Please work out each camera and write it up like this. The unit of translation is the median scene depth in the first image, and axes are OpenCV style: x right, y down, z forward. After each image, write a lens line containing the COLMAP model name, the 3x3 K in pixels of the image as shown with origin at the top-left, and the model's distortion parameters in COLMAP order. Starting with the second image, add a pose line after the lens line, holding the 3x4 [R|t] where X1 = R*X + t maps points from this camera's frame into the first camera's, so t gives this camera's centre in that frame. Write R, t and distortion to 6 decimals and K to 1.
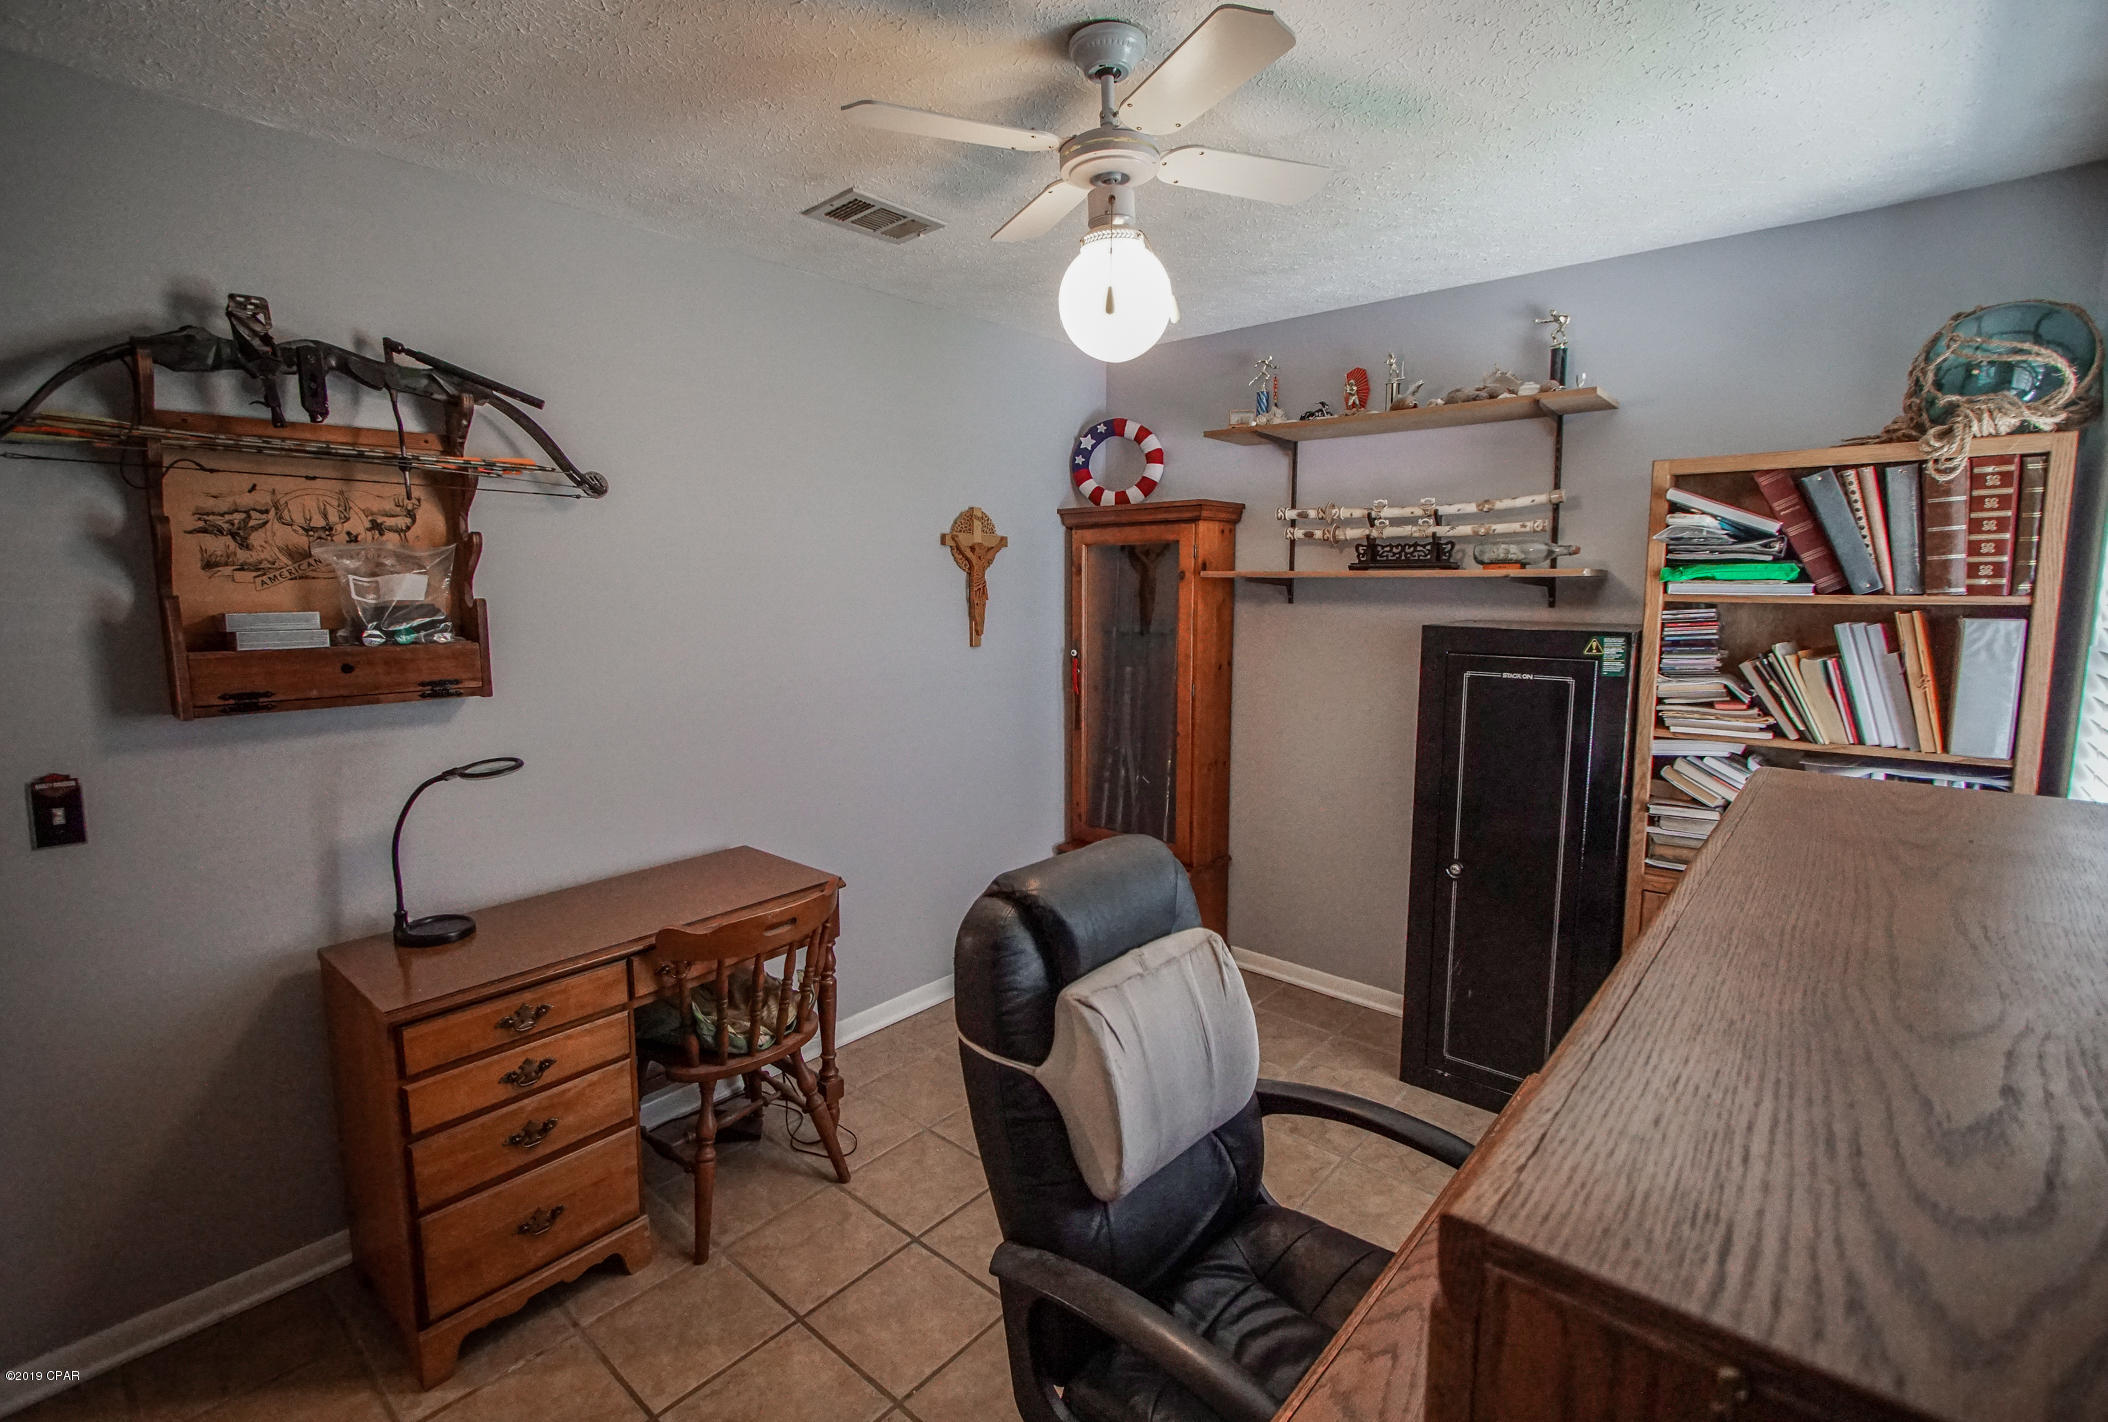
lens RADIAL K [[952.4, 0, 1061.1], [0, 952.4, 703.7], [0, 0, 1]] dist [-0.001303, -0.000170]
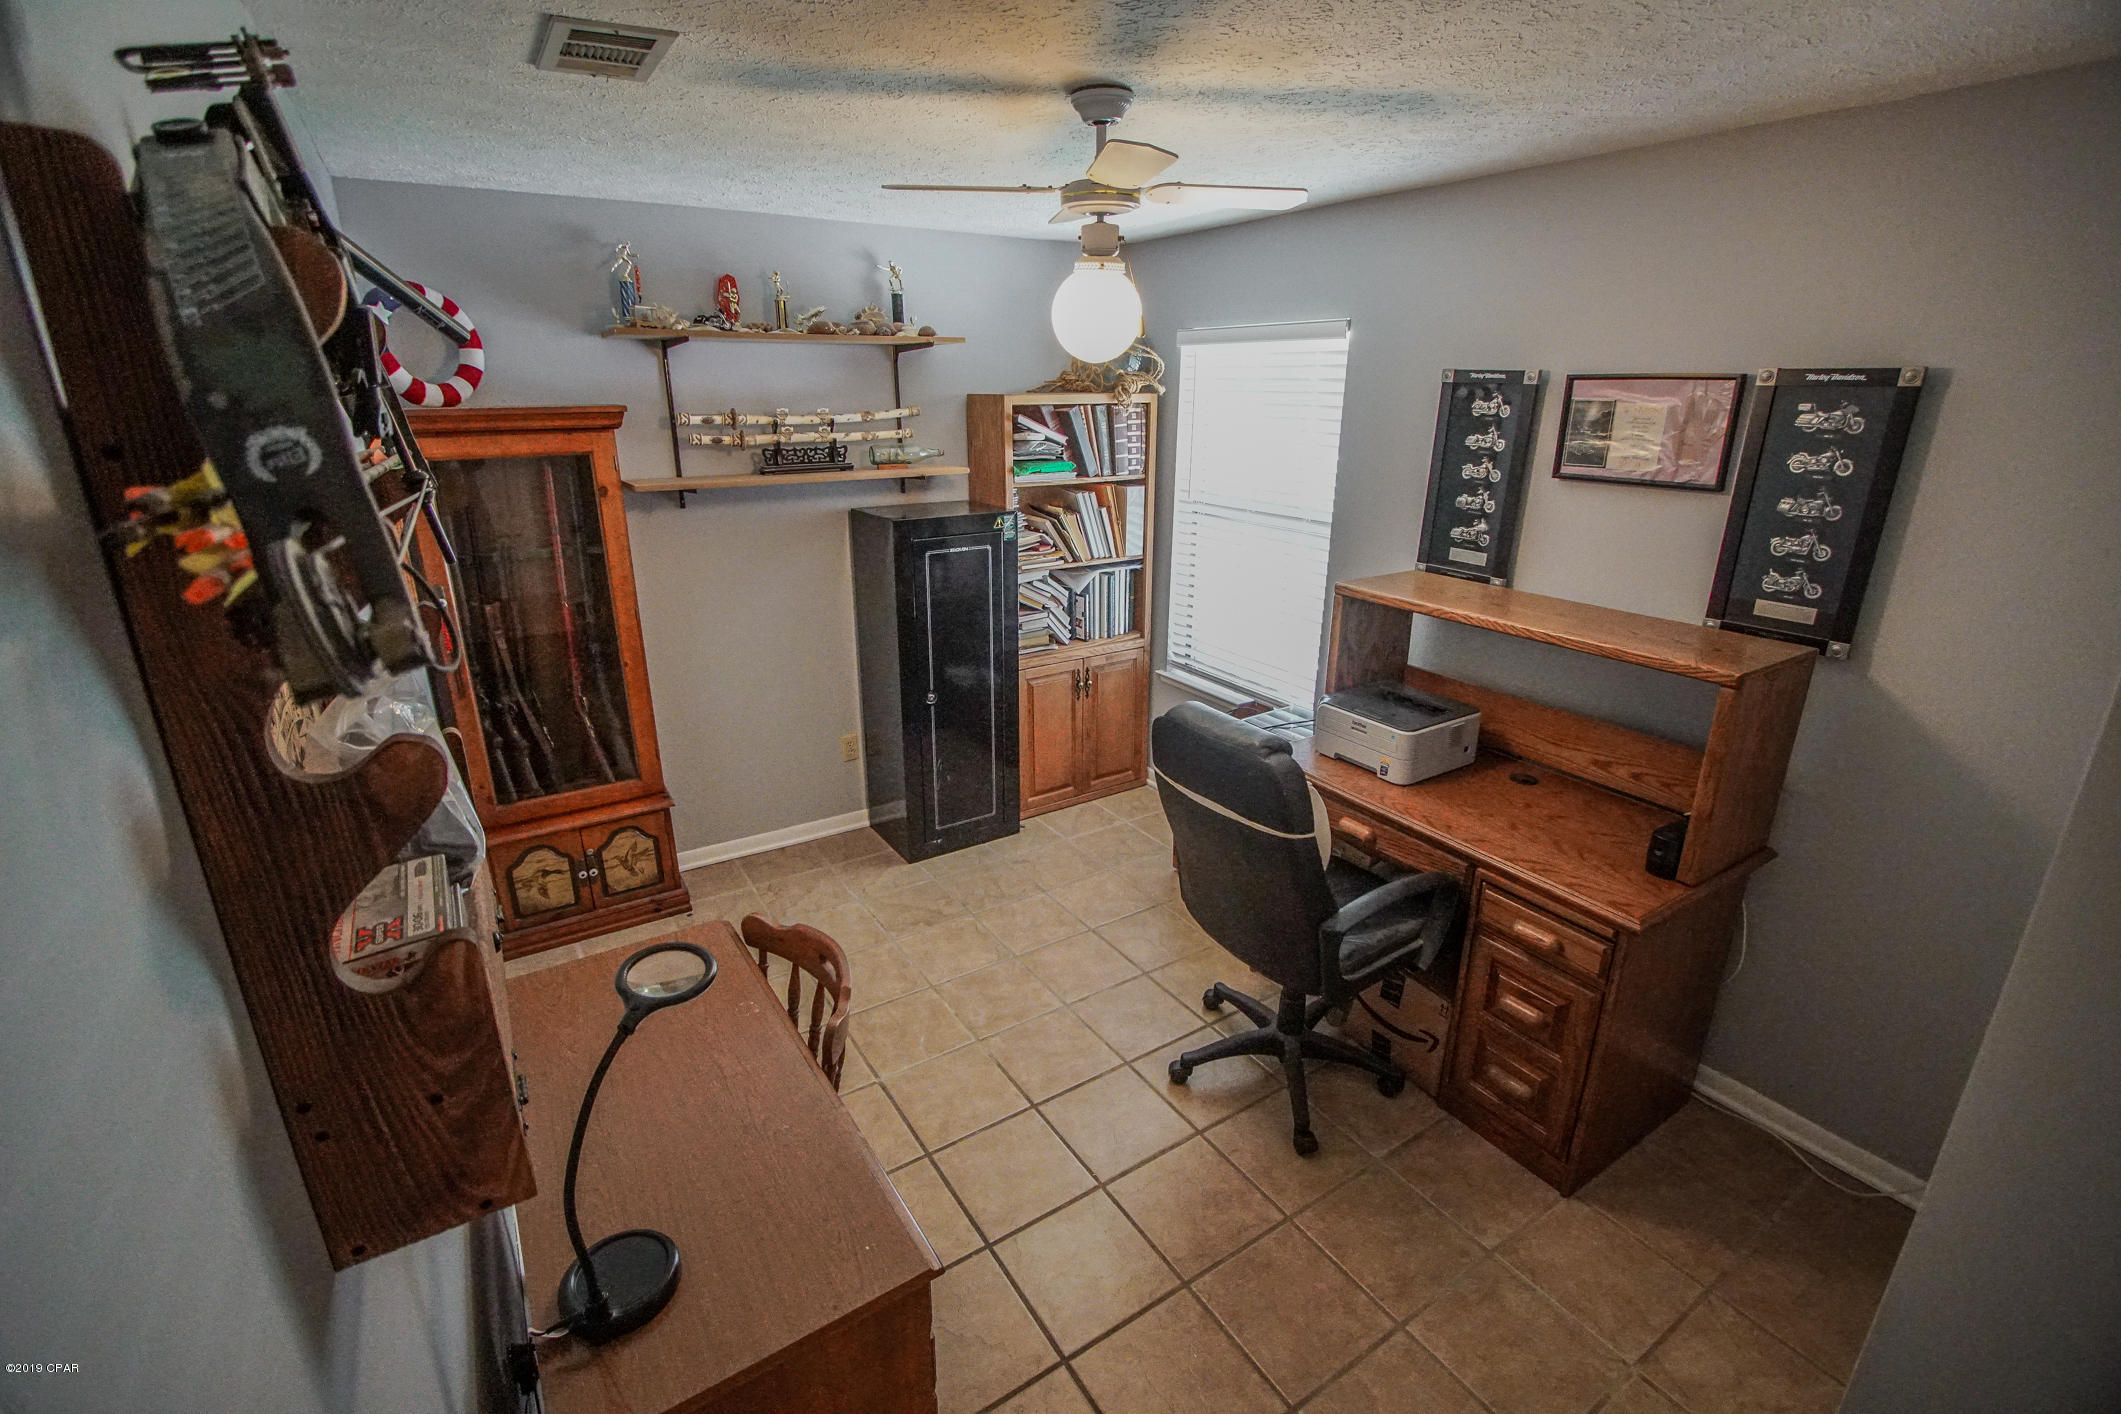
lens RADIAL K [[921.5, 0, 1050.4], [0, 921.5, 691.2], [0, 0, 1]] dist [-0.024181, 0.000000]
pose [[0.292663, -0.301775, 0.907348, -0.679443], [0.123885, 0.952863, 0.276954, -0.166509], [-0.948157, 0.031353, 0.316253, 0.398204]]
